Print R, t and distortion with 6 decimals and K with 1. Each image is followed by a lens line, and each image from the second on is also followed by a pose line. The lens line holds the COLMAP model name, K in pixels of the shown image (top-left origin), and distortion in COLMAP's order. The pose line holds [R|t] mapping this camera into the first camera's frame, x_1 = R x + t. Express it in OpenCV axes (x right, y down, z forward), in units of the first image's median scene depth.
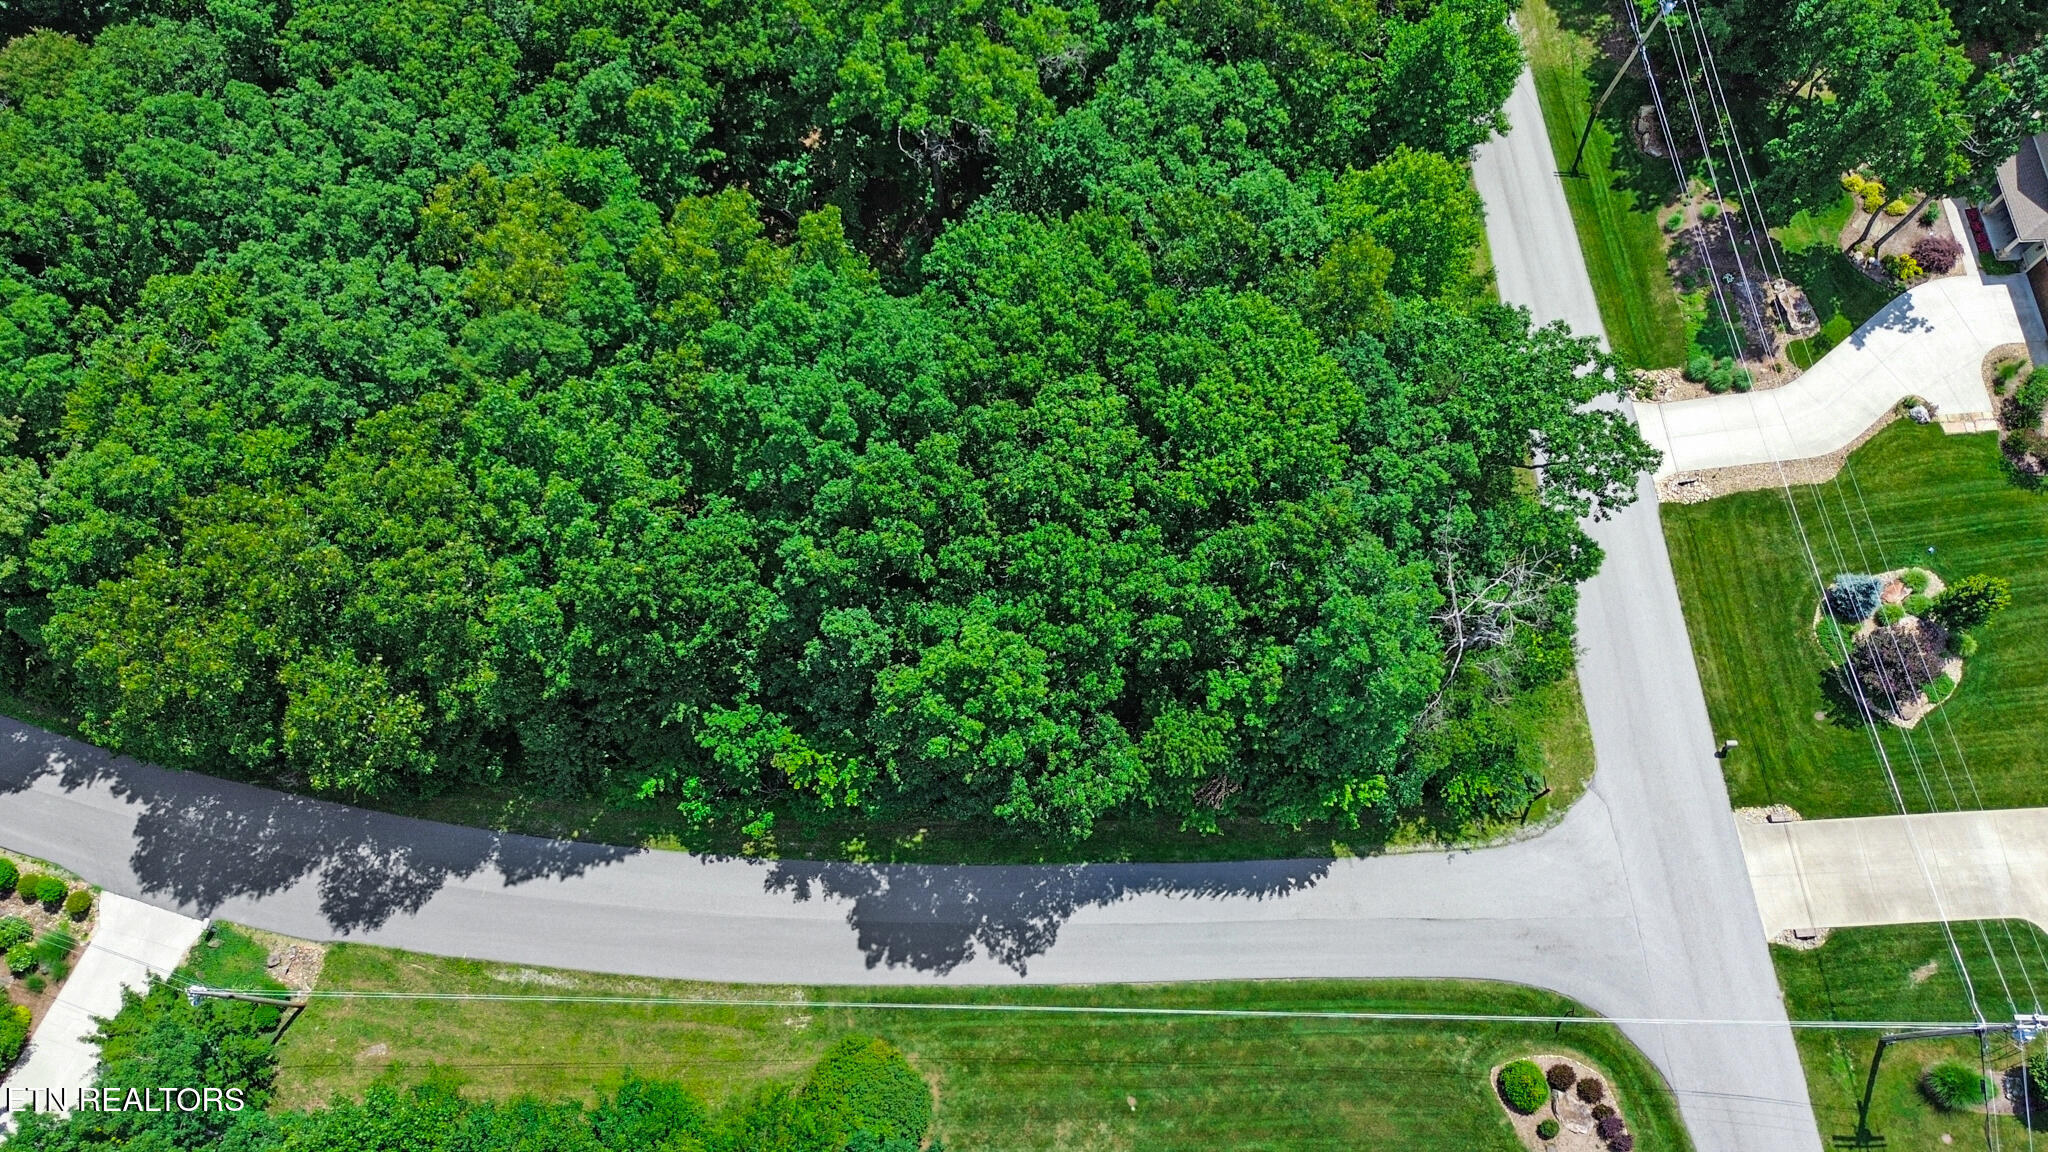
lens RADIAL K [[1447.0, 0, 1030.8], [0, 1447.0, 590.1], [0, 0, 1]] dist [0.067218, -0.075184]
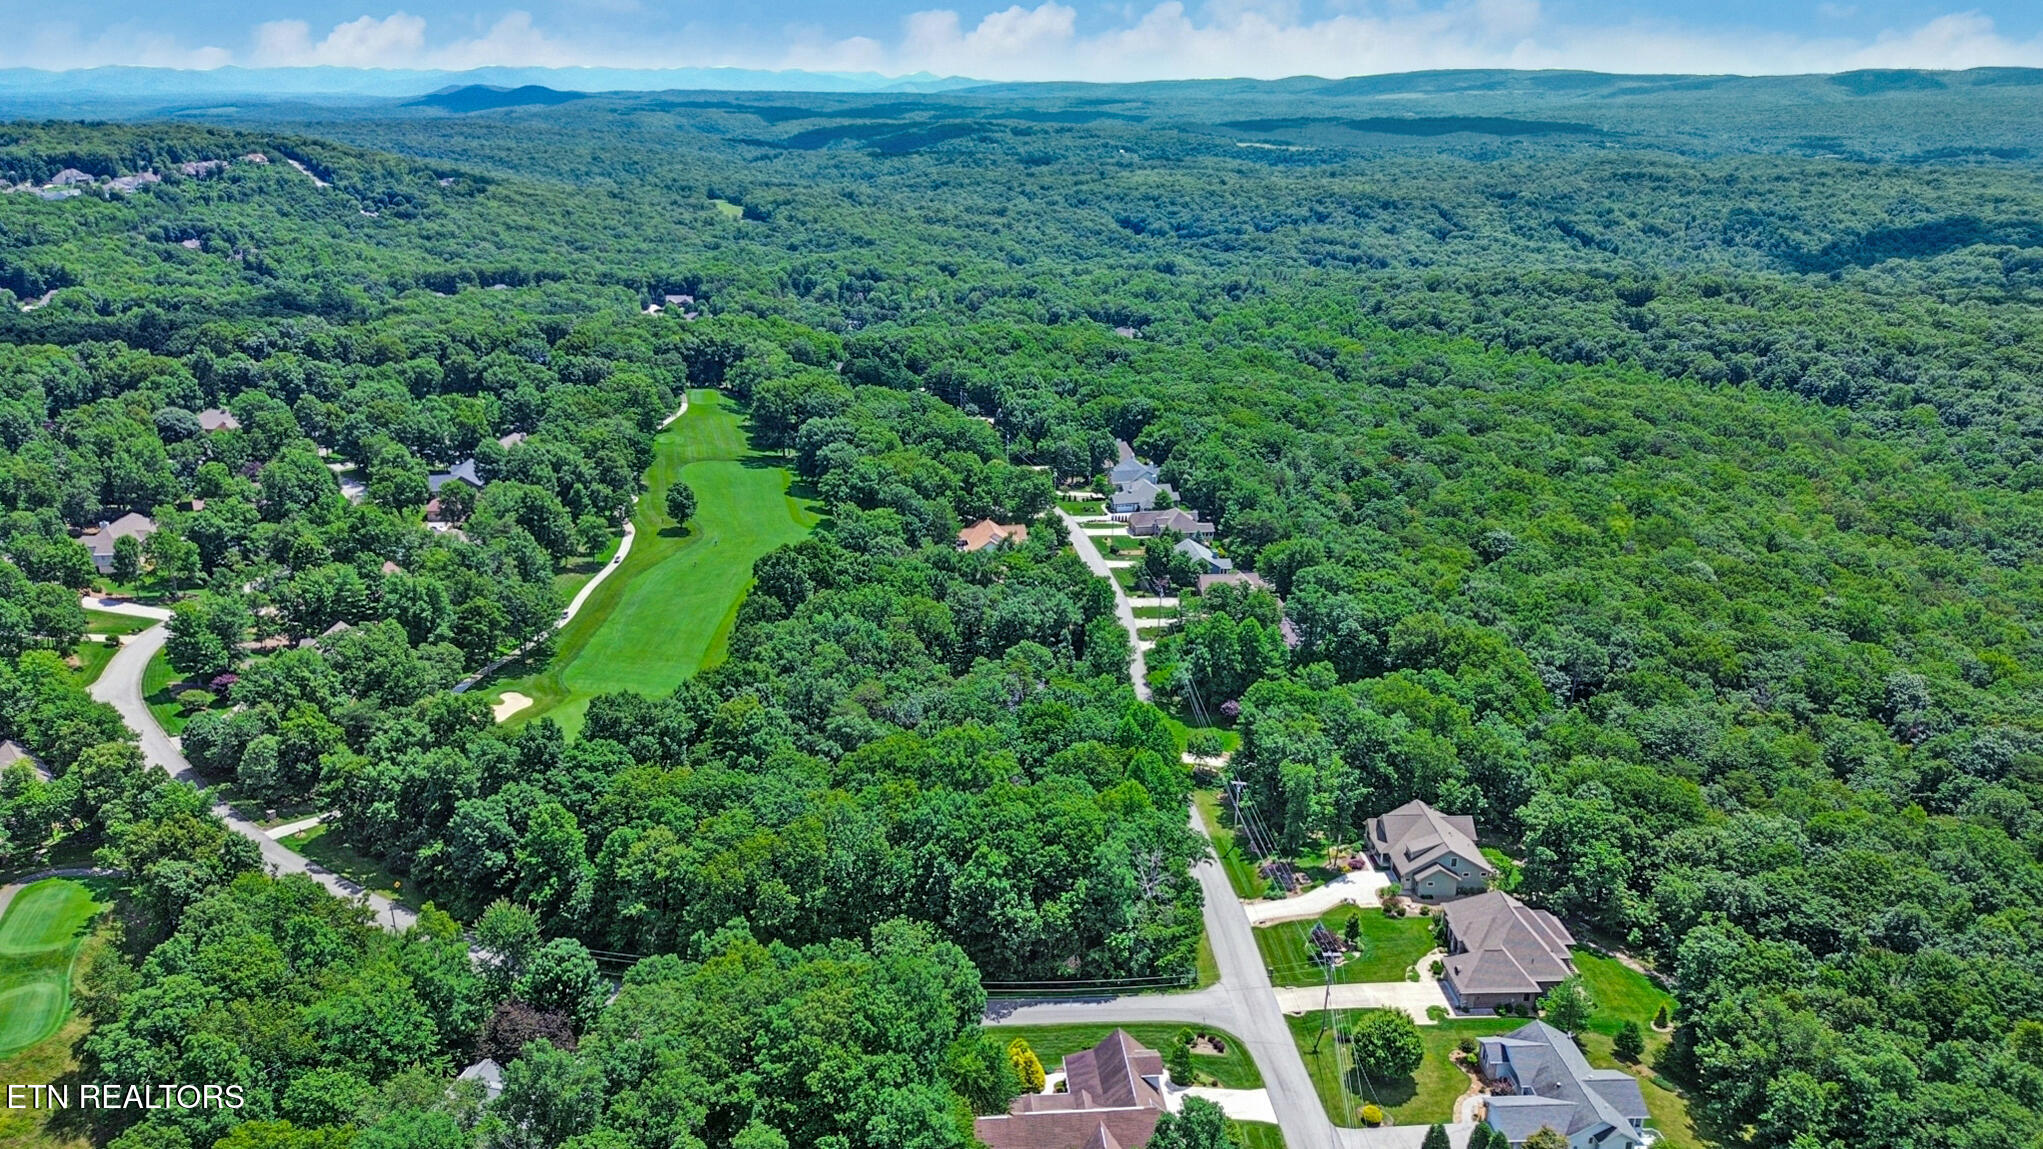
lens RADIAL K [[1443.4, 0, 1028.3], [0, 1443.4, 588.6], [0, 0, 1]] dist [0.067218, -0.075184]
pose [[0.999990, -0.004576, -0.000171, 0.049004], [0.002833, 0.647654, -0.761930, 1.648586], [0.003597, 0.761921, 0.647660, -1.207383]]
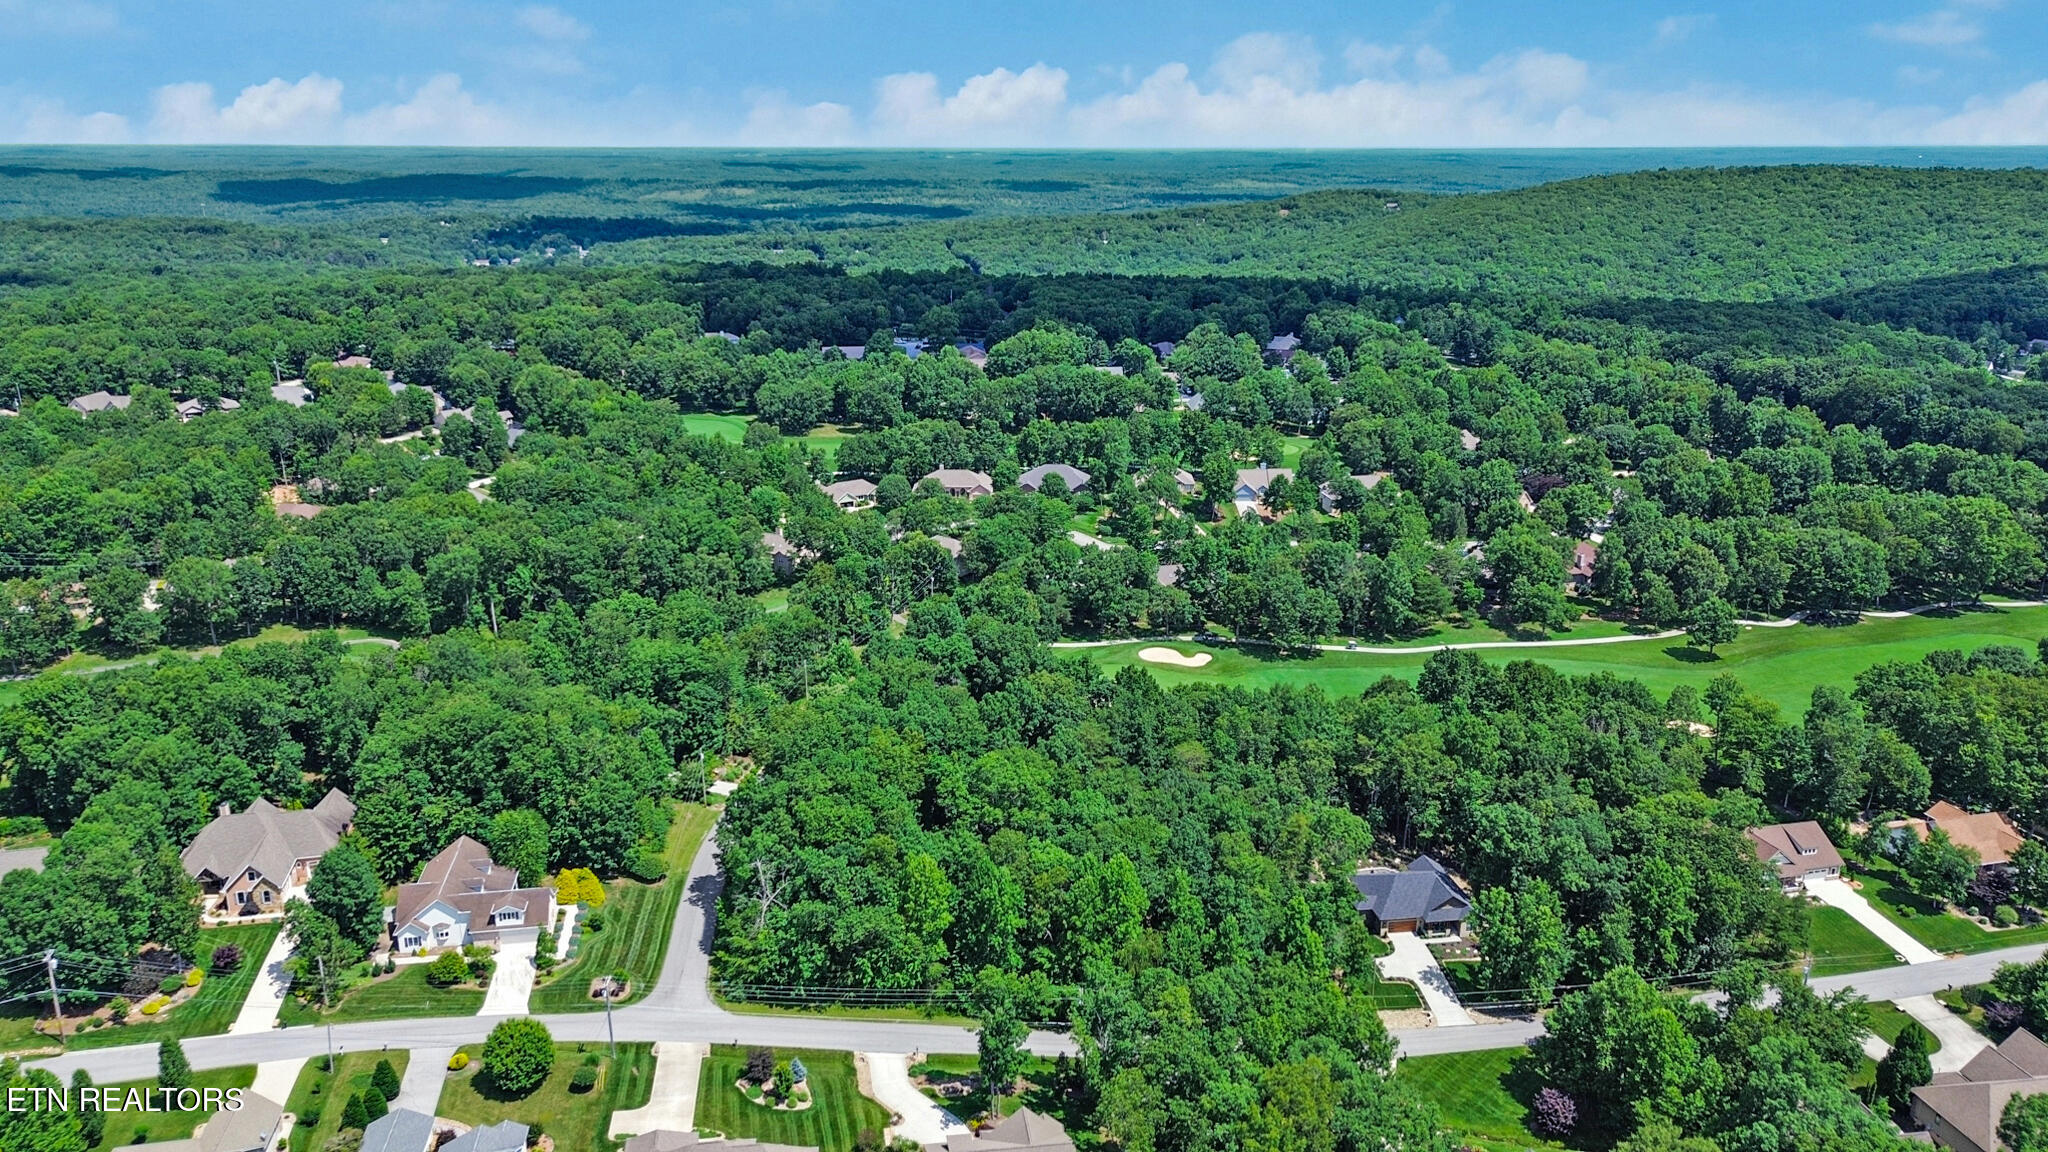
lens RADIAL K [[1457.7, 0, 1026.0], [0, 1457.7, 492.7], [0, 0, 1]] dist [0.119285, -0.172957]
pose [[0.087644, 0.227832, -0.969748, 2.772745], [-0.928685, 0.370855, 0.003196, -0.711971], [0.360364, 0.900311, 0.244087, -0.280704]]
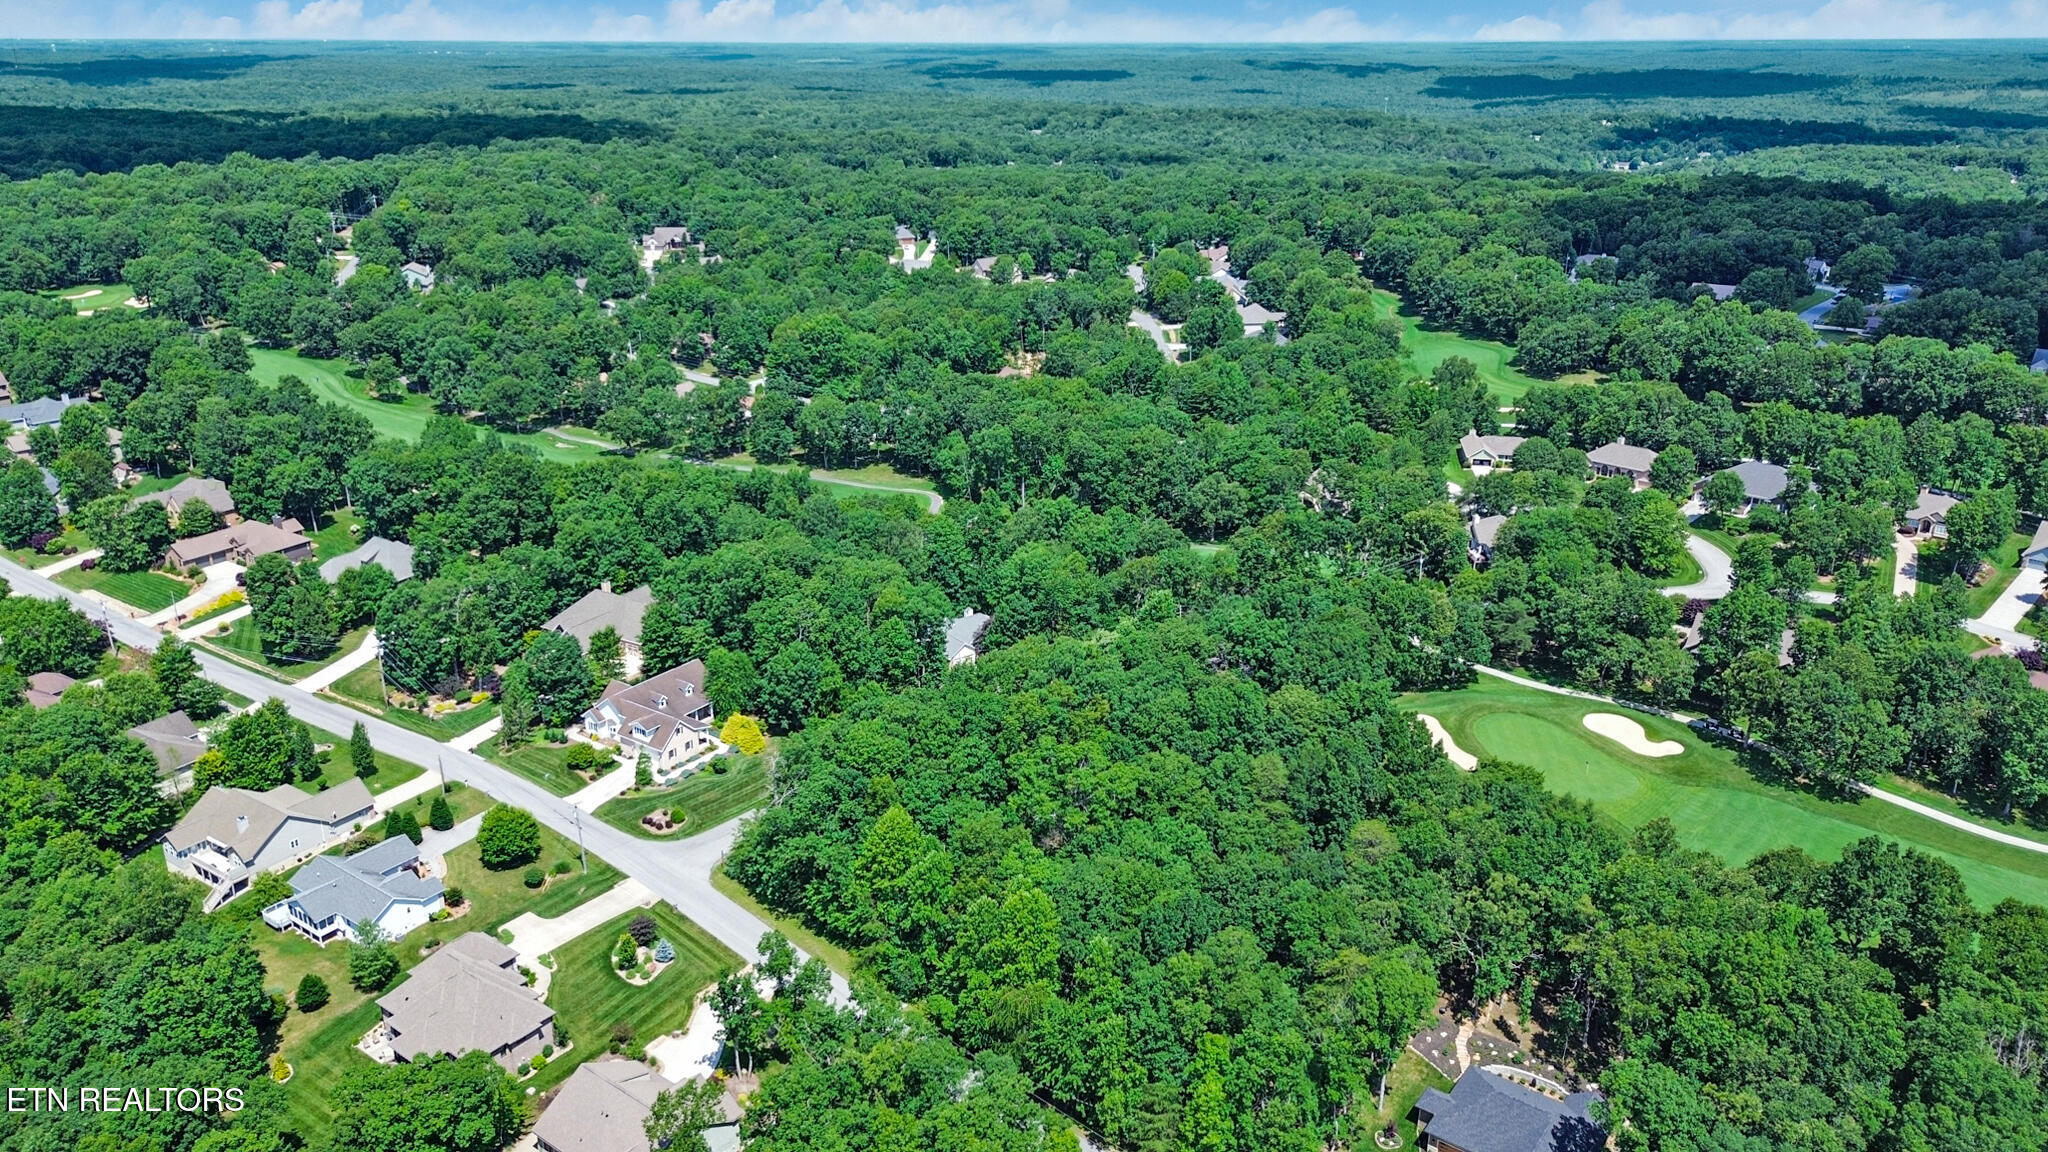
lens RADIAL K [[1447.0, 0, 1030.8], [0, 1447.0, 590.1], [0, 0, 1]] dist [0.067218, -0.075184]
pose [[-0.643076, 0.266605, -0.717897, 1.804550], [-0.714487, 0.128508, 0.687746, -2.236593], [0.275611, 0.955200, 0.107846, 0.354758]]
